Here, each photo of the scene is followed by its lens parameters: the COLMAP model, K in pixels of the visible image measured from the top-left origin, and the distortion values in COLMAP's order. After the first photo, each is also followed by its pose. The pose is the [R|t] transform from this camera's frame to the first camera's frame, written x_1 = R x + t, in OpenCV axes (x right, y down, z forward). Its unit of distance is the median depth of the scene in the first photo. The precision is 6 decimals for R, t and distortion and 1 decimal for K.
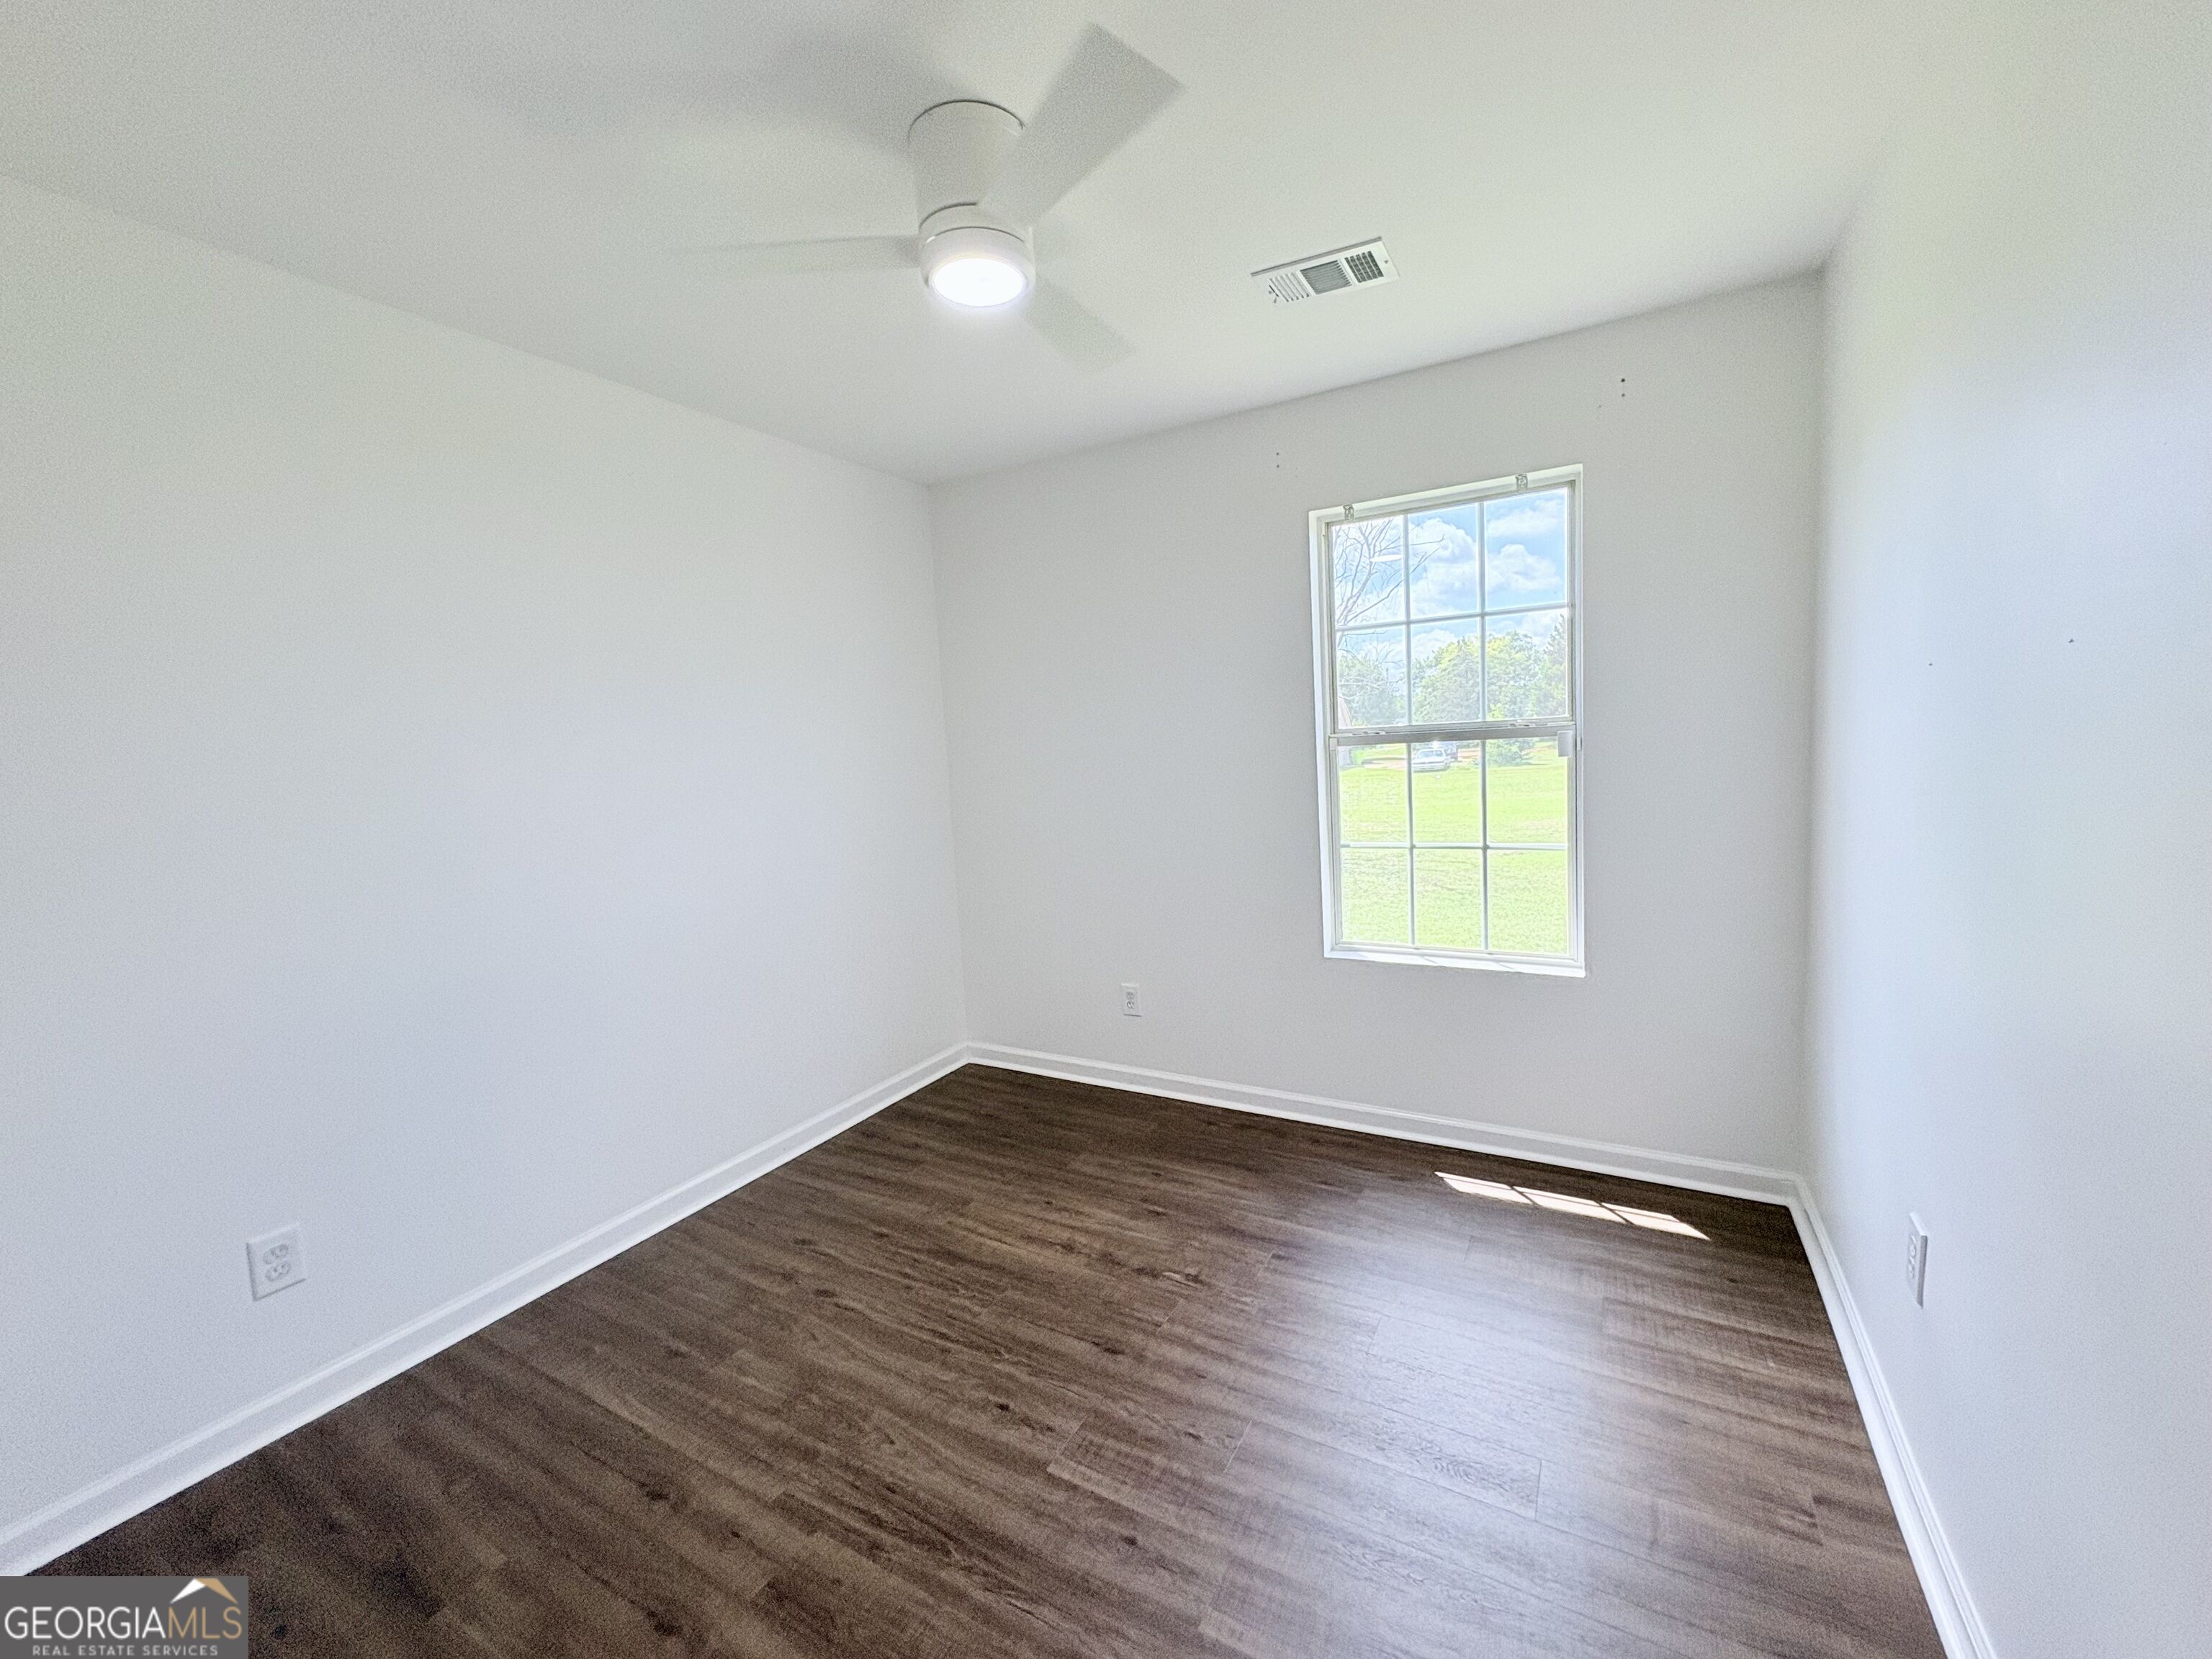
lens RADIAL K [[901.2, 0, 1106.0], [0, 901.2, 829.5], [0, 0, 1]] dist [0.001122, -0.000065]
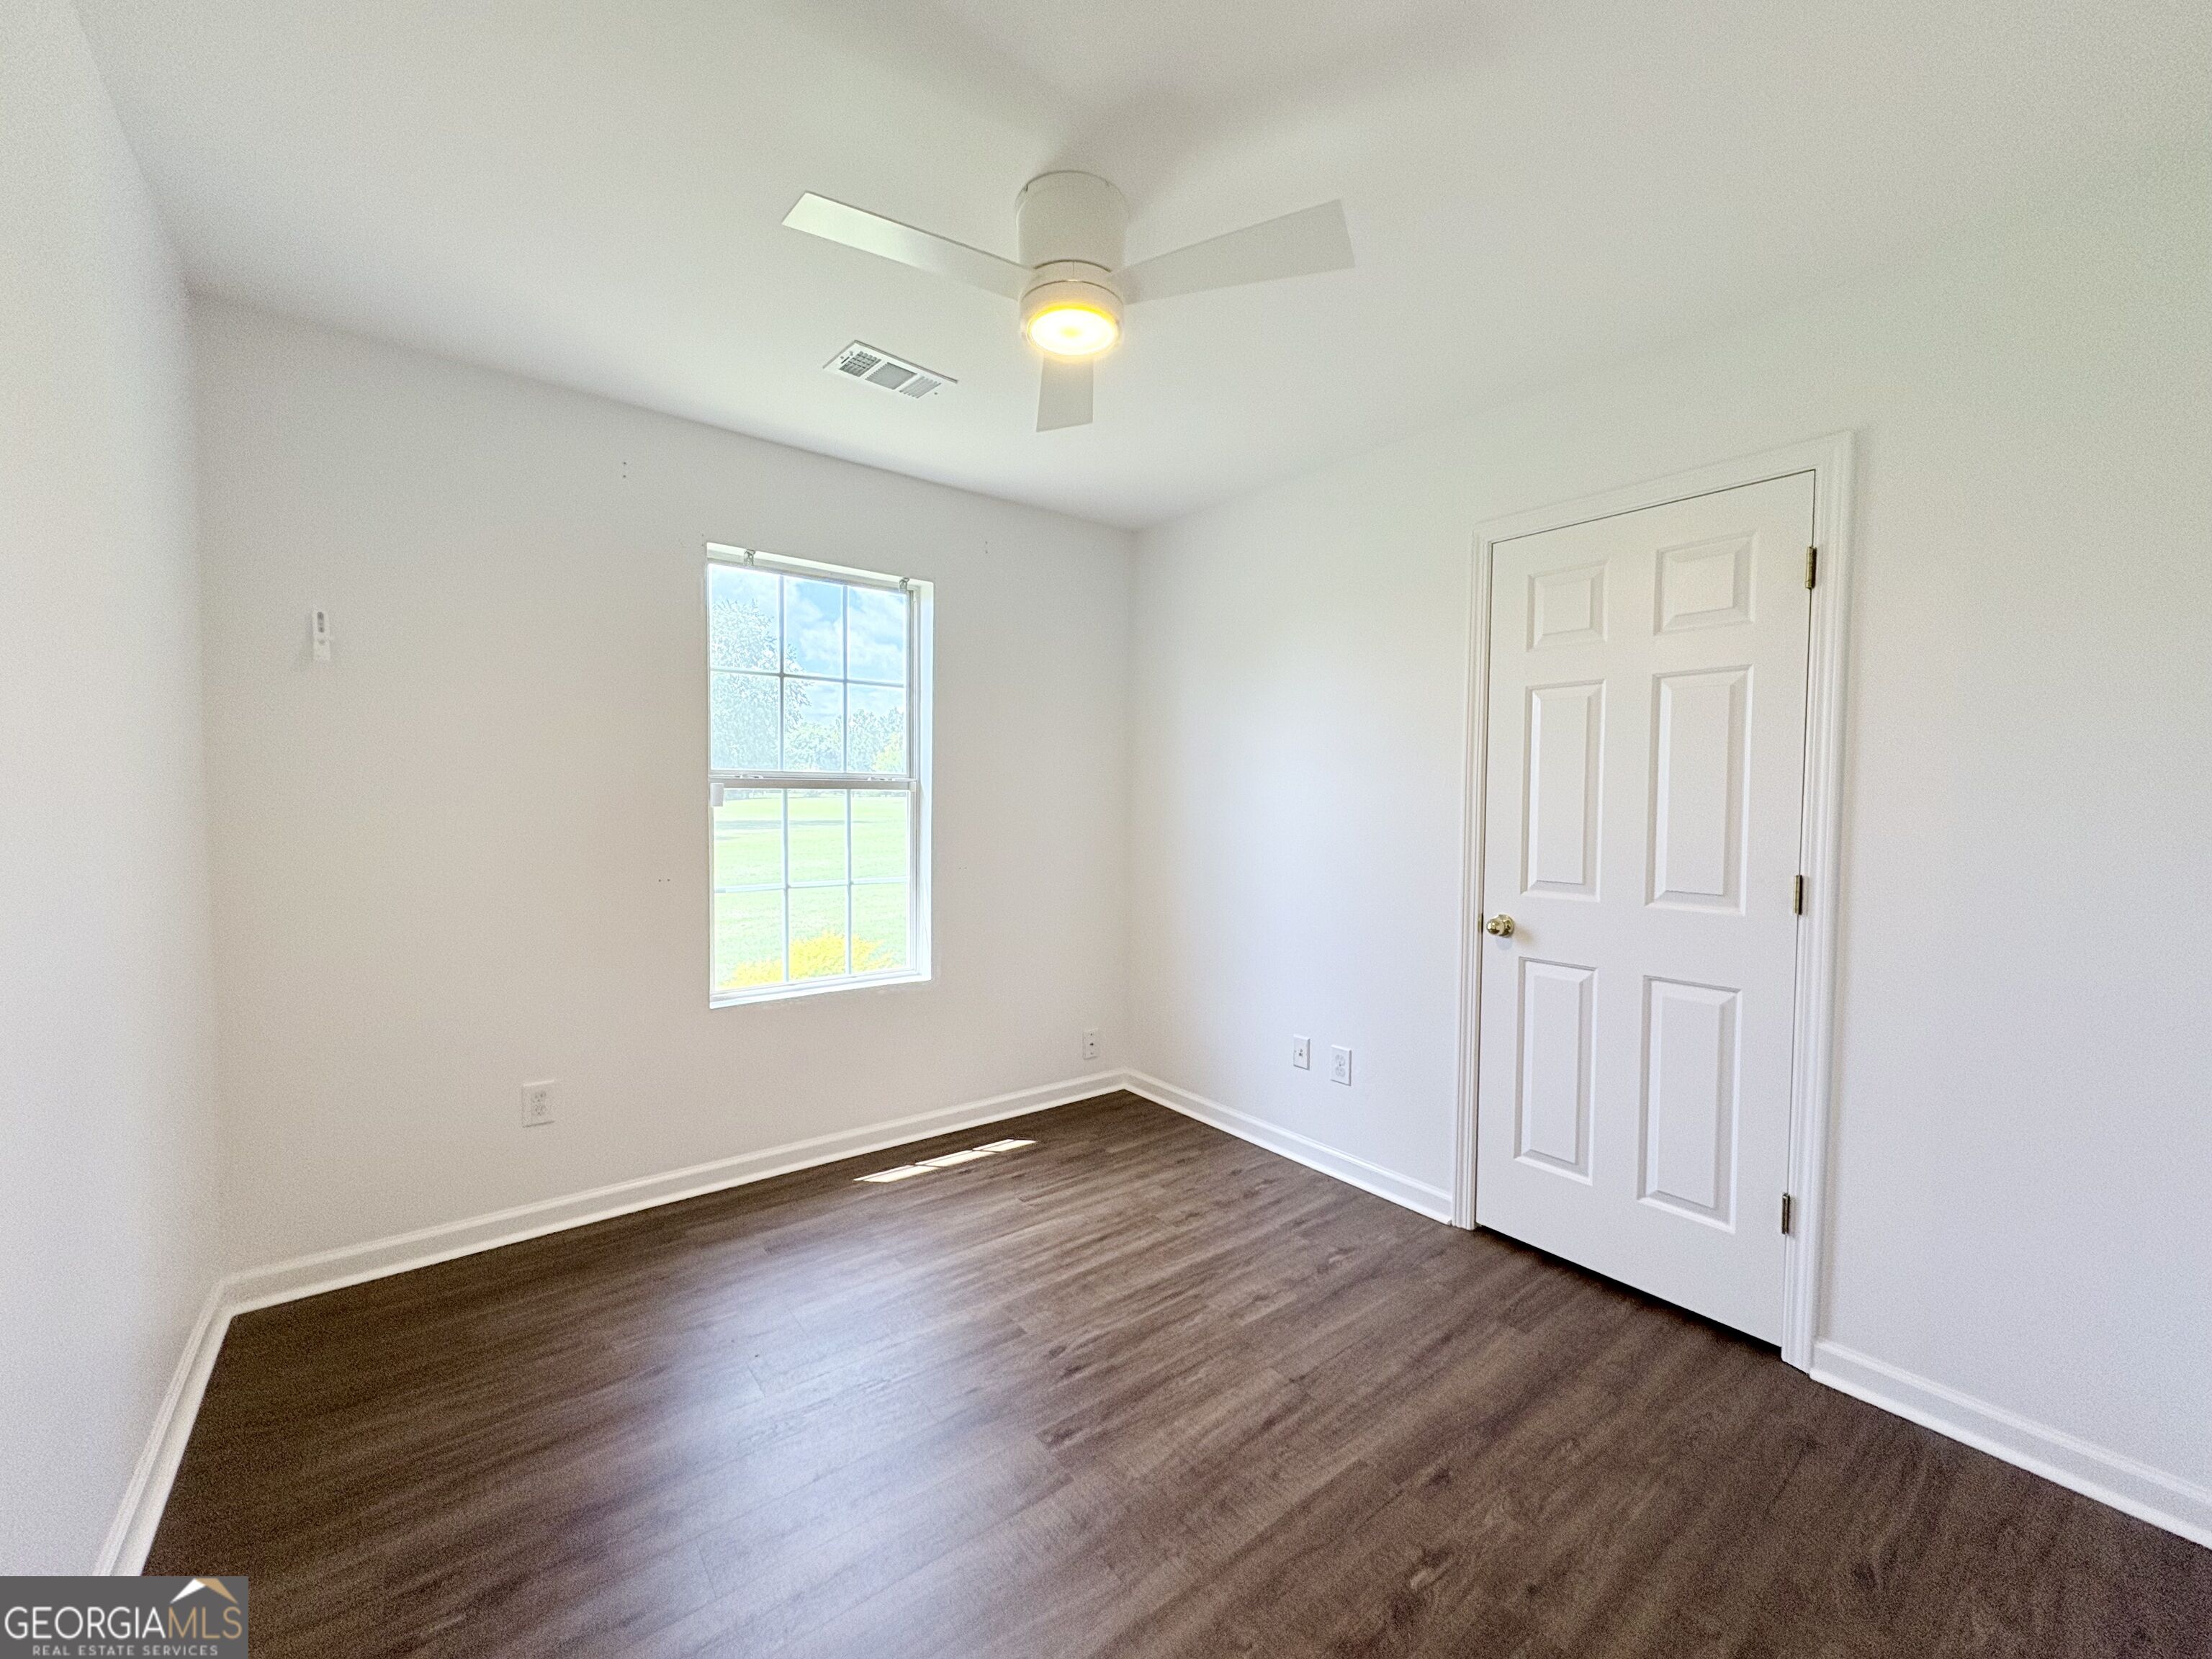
lens RADIAL K [[880.0, 0, 1111.2], [0, 880.0, 824.0], [0, 0, 1]] dist [0.000979, -0.000420]
pose [[0.368630, 0.013557, 0.929477, -0.491166], [0.047316, 0.998324, -0.033327, -0.002864], [-0.928371, 0.056264, 0.367371, 0.278704]]
